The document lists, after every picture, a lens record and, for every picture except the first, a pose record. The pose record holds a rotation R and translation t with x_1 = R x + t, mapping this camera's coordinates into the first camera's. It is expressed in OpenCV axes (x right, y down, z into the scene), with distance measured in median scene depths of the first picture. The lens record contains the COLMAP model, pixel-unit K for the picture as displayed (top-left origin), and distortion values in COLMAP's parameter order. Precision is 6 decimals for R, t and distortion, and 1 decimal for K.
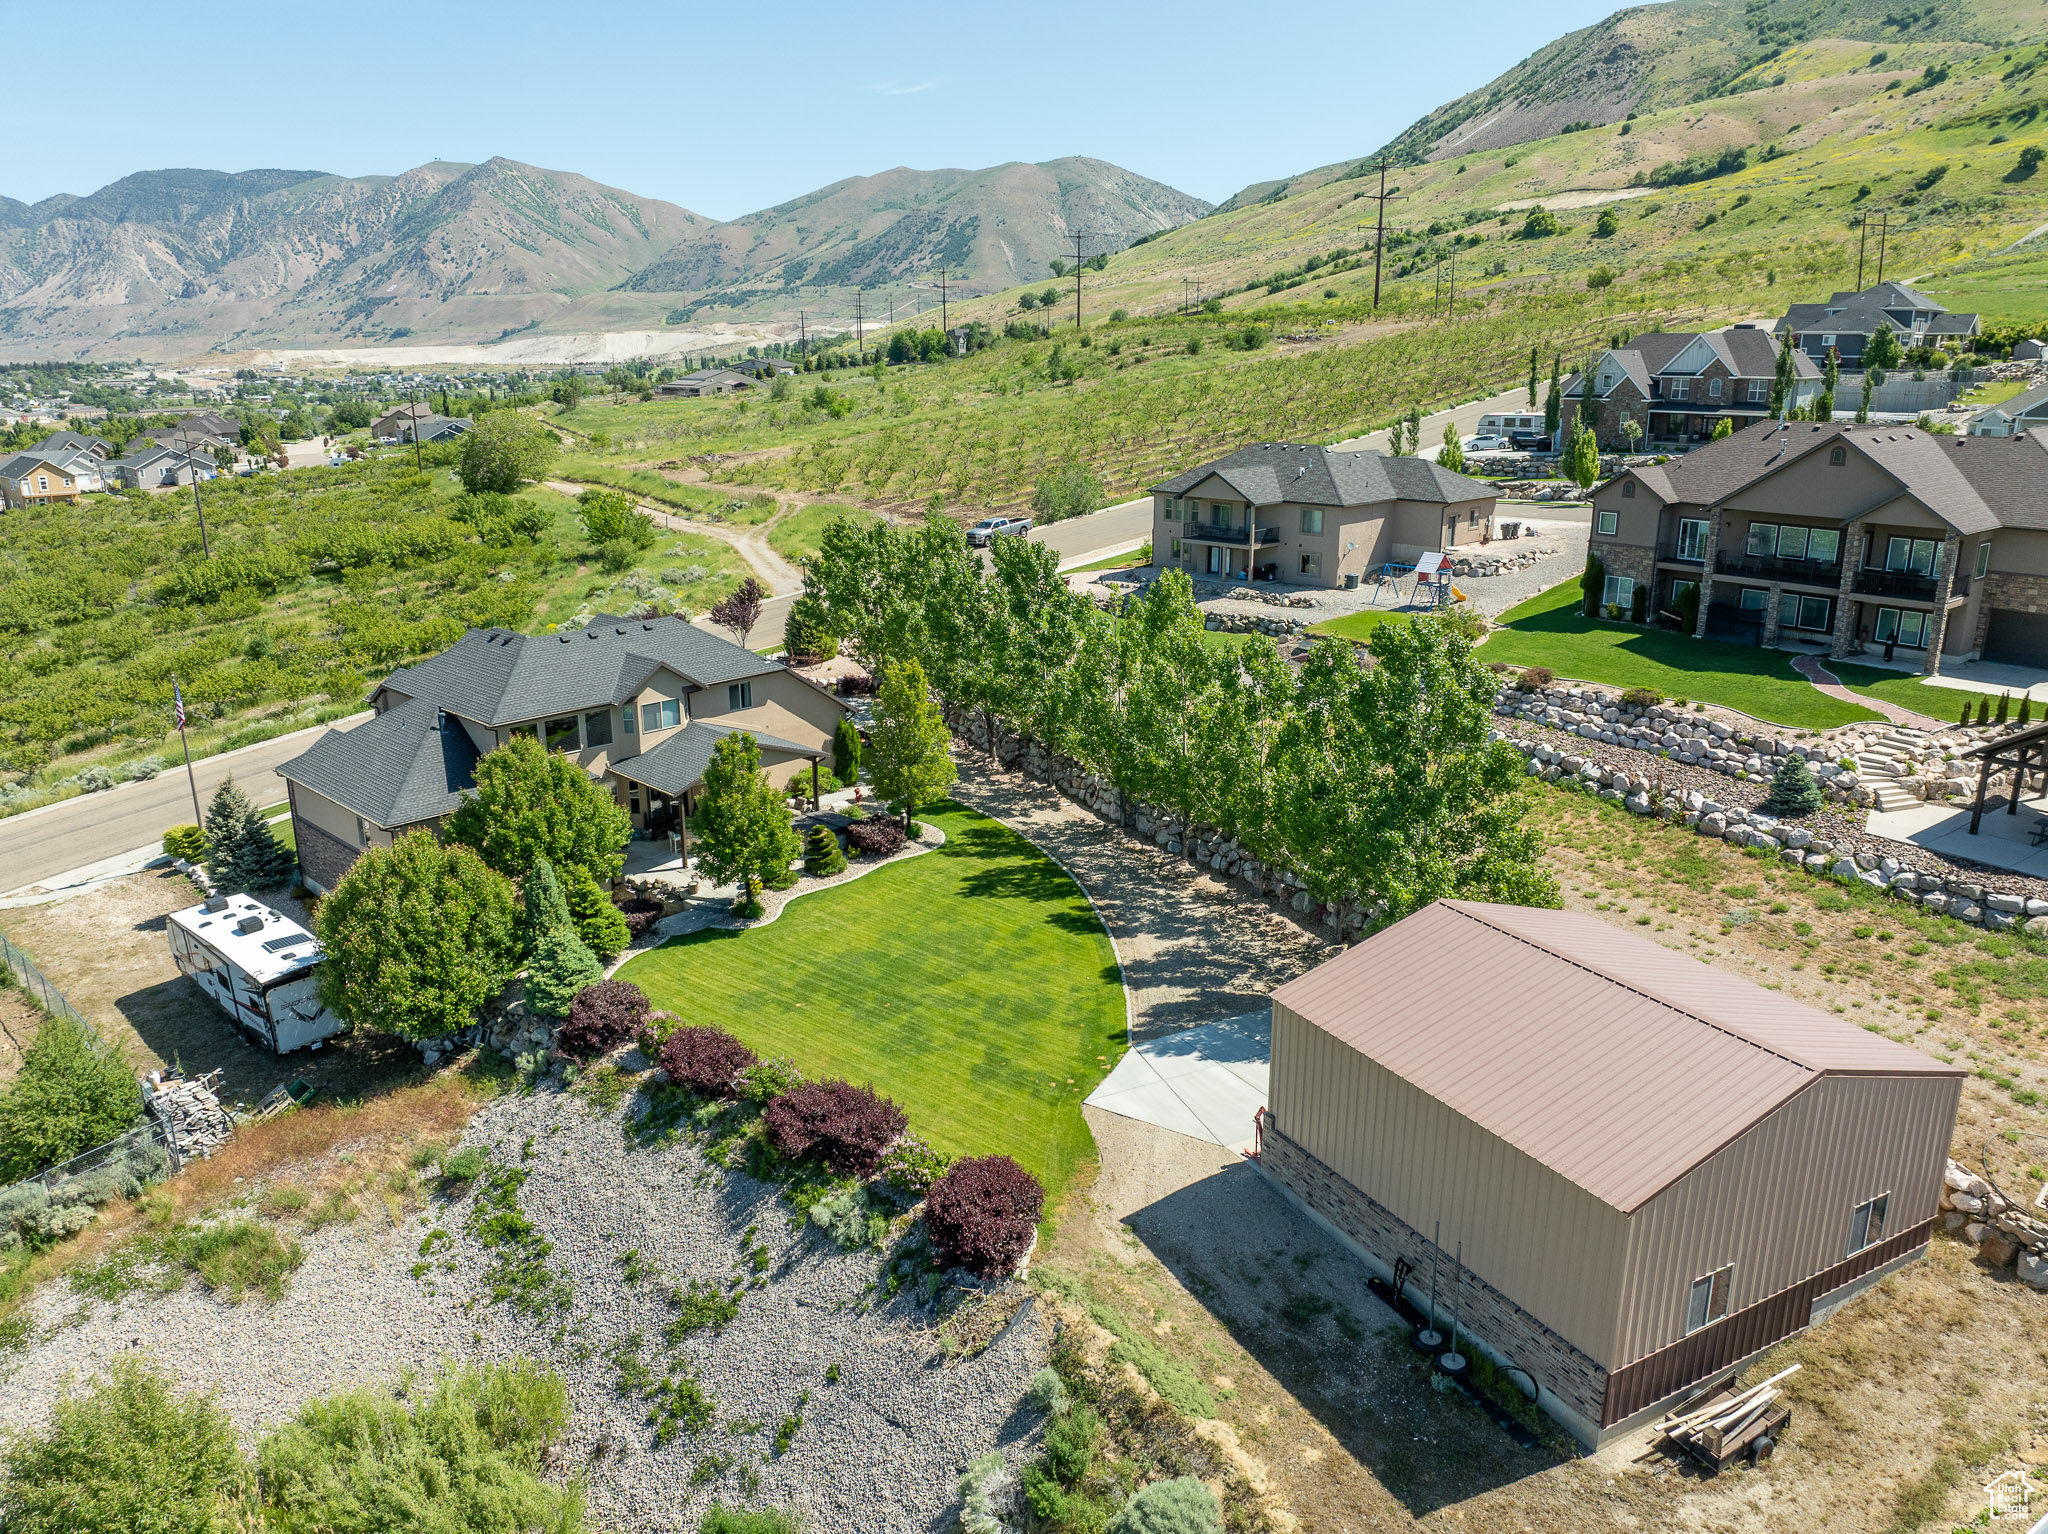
lens RADIAL K [[1459.5, 0, 1022.4], [0, 1459.5, 766.6], [0, 0, 1]] dist [-0.008103, -0.002715]
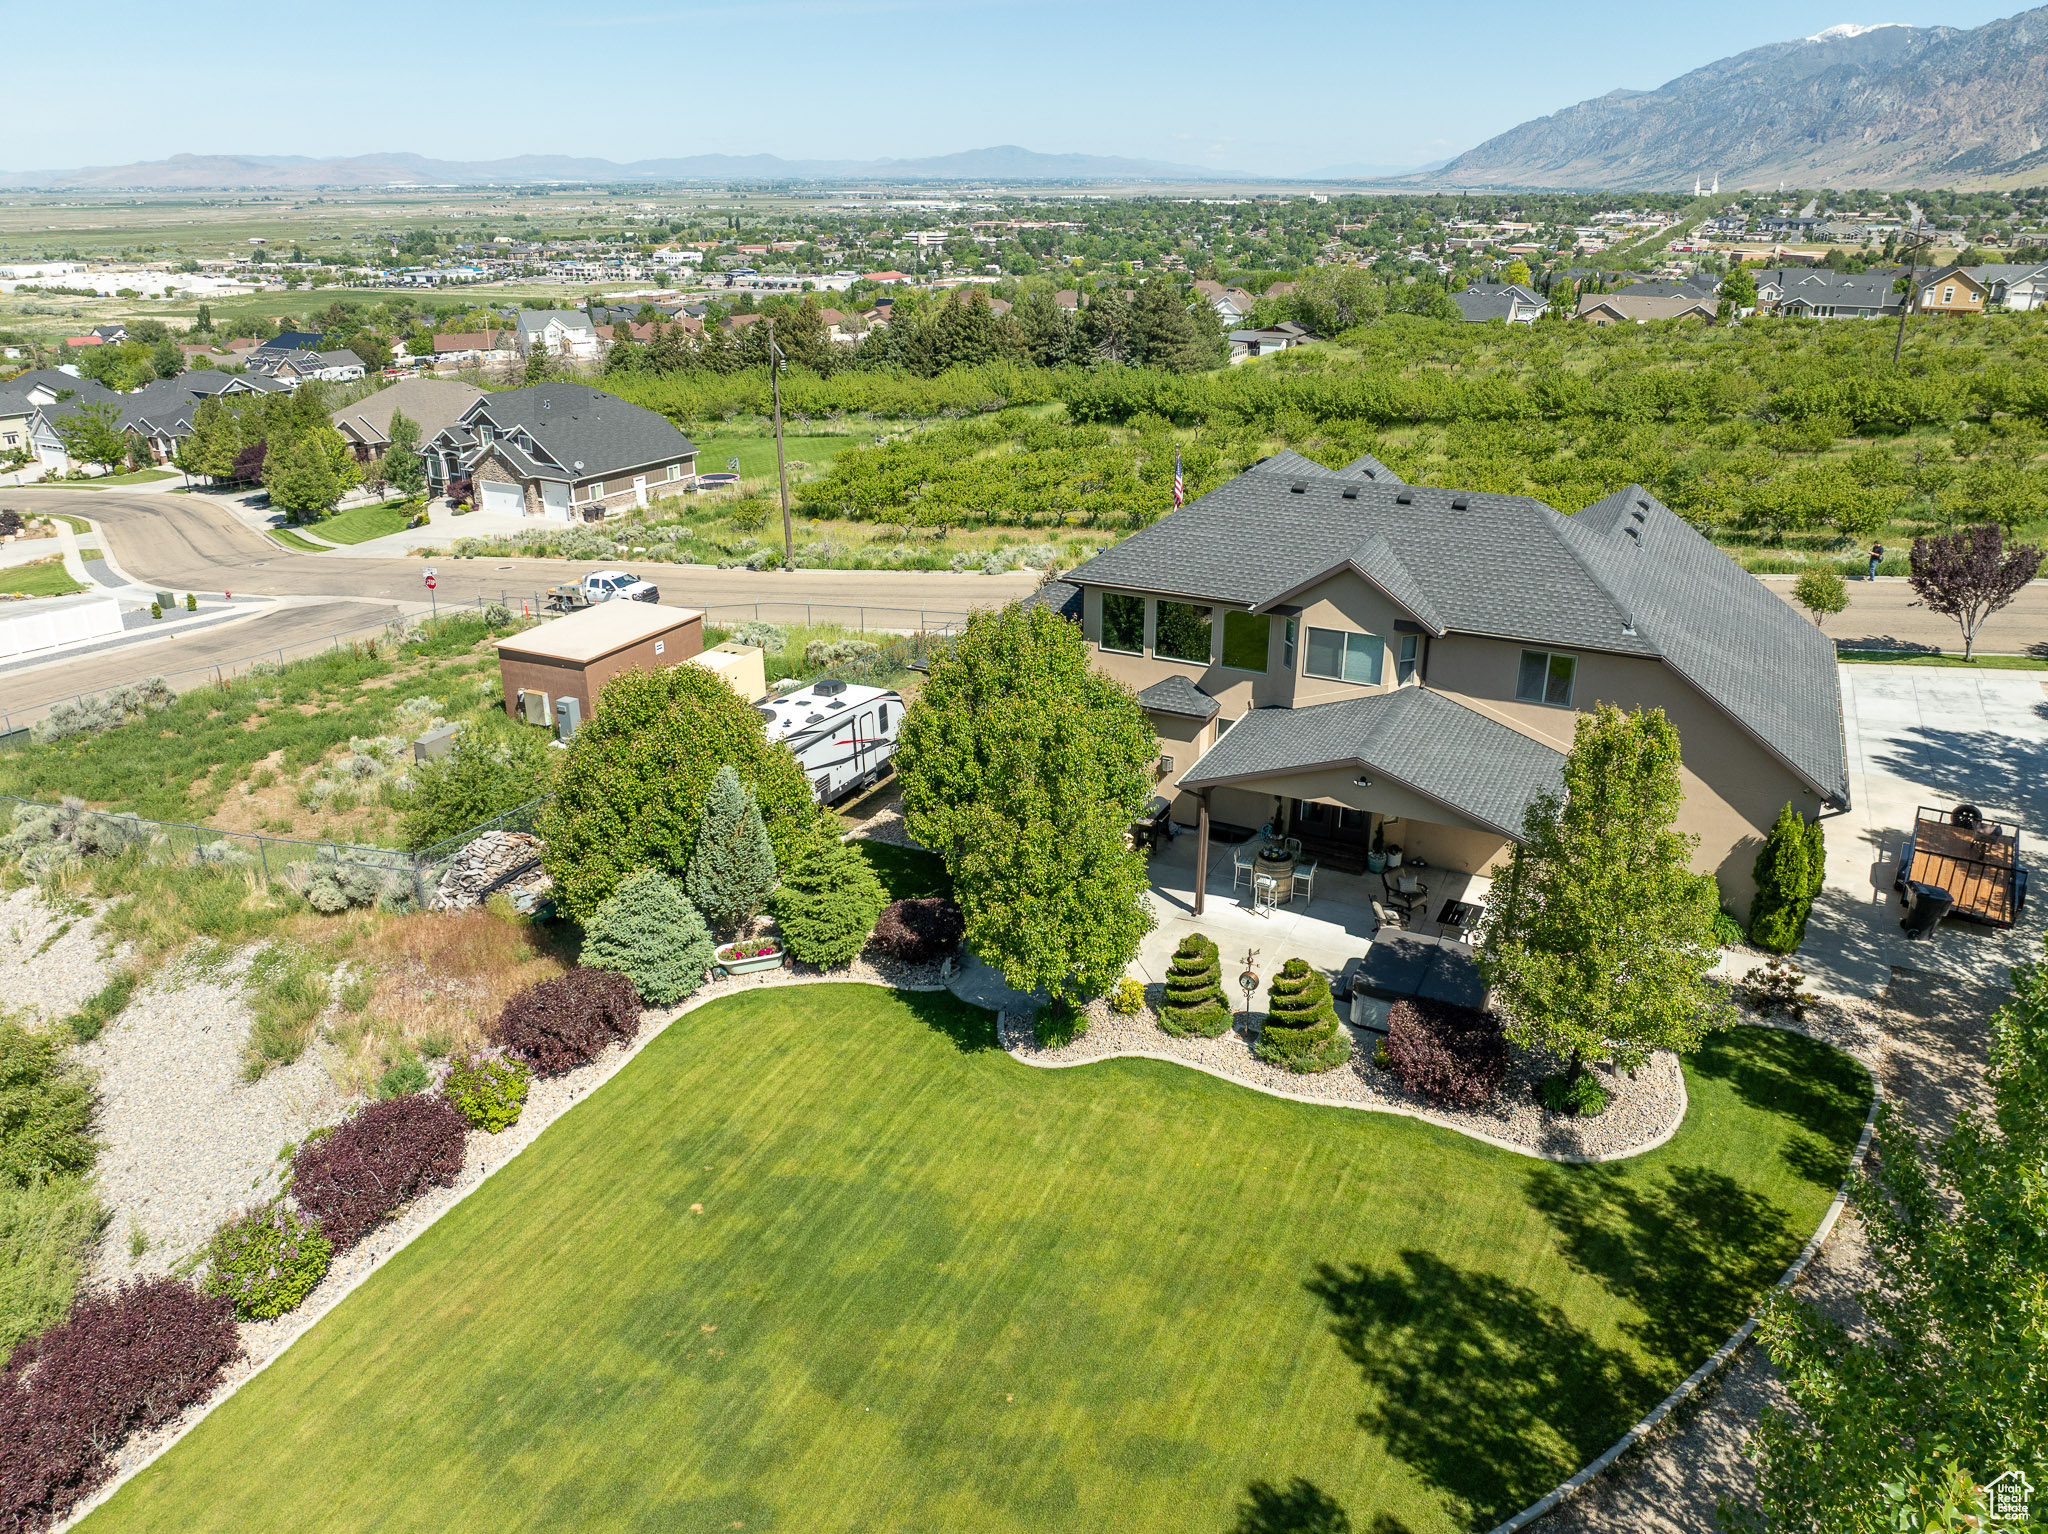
lens RADIAL K [[1459.5, 0, 1024.9], [0, 1459.5, 770.5], [0, 0, 1]] dist [-0.008103, -0.002715]
pose [[0.298513, 0.364939, -0.881878, 0.218418], [-0.266061, 0.919198, 0.290322, -0.124306], [0.916571, 0.147968, 0.371489, 0.699478]]
